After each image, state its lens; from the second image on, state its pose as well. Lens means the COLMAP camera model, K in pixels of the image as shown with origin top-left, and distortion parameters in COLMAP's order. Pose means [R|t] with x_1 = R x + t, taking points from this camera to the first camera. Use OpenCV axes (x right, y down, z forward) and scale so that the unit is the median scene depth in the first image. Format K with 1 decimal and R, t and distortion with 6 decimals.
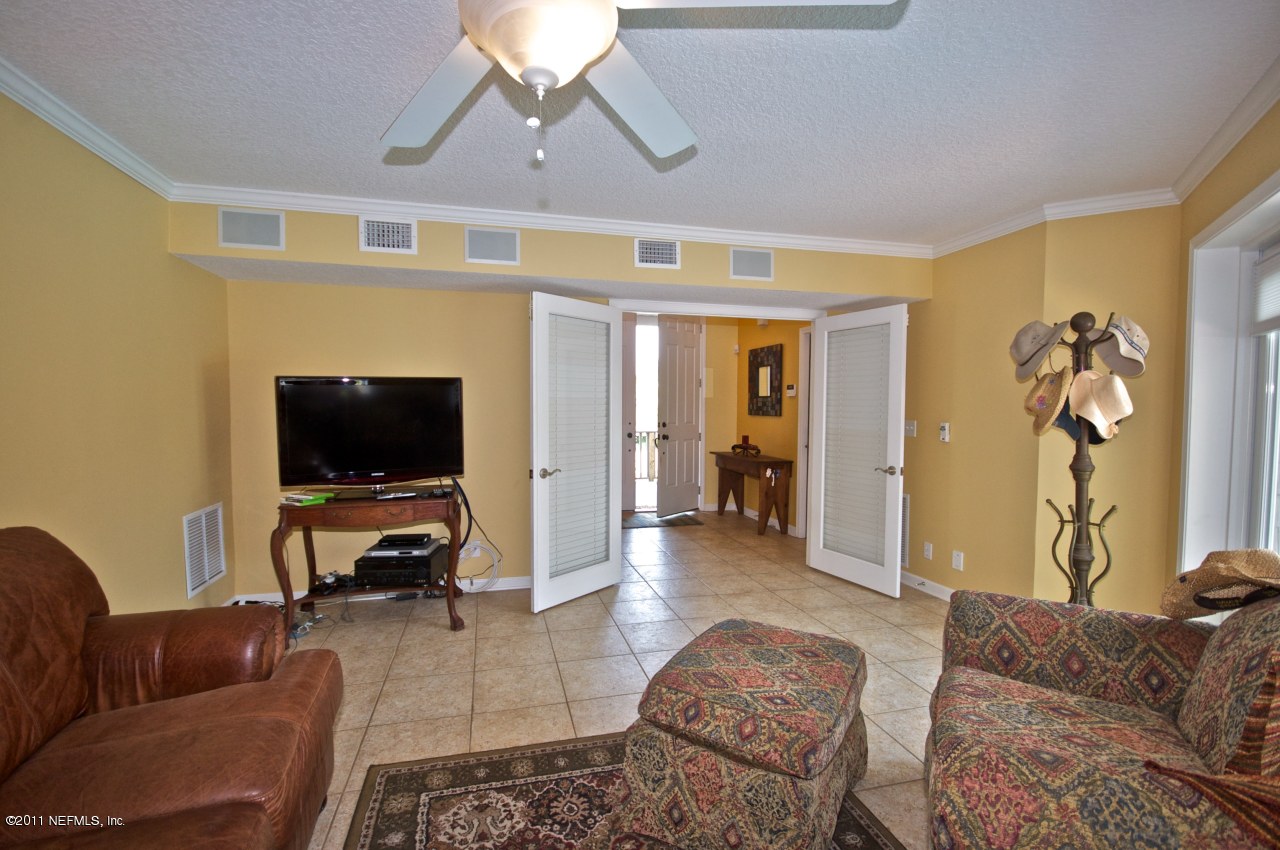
lens RADIAL K [[559.7, 0, 636.2], [0, 559.7, 428.7], [0, 0, 1]] dist [0.010987, -0.012738]
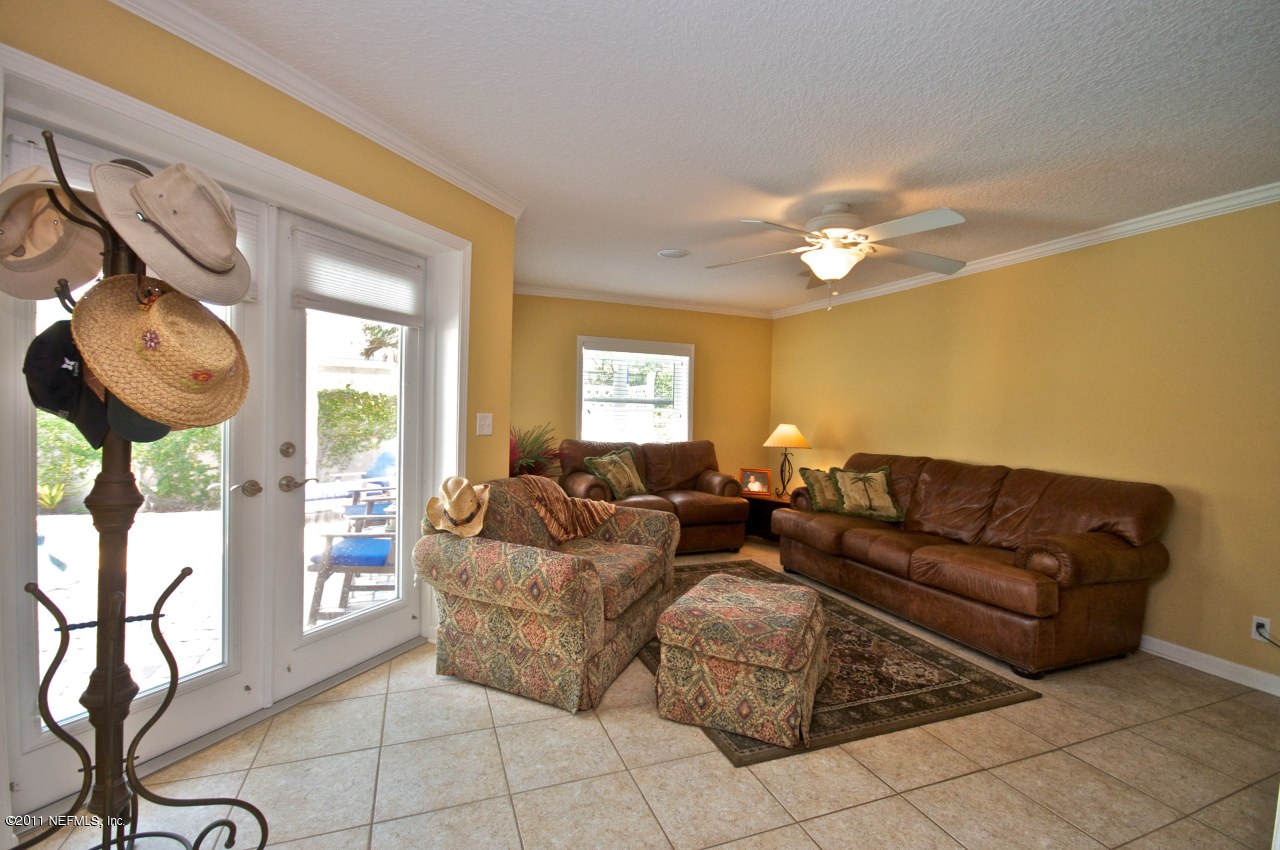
lens RADIAL K [[559.7, 0, 636.2], [0, 559.7, 428.7], [0, 0, 1]] dist [0.010987, -0.012738]
pose [[-0.993000, -0.028988, -0.114500, 0.623046], [-0.036726, 0.997140, 0.066059, -0.050824], [0.112258, 0.069802, -0.991224, 2.195237]]
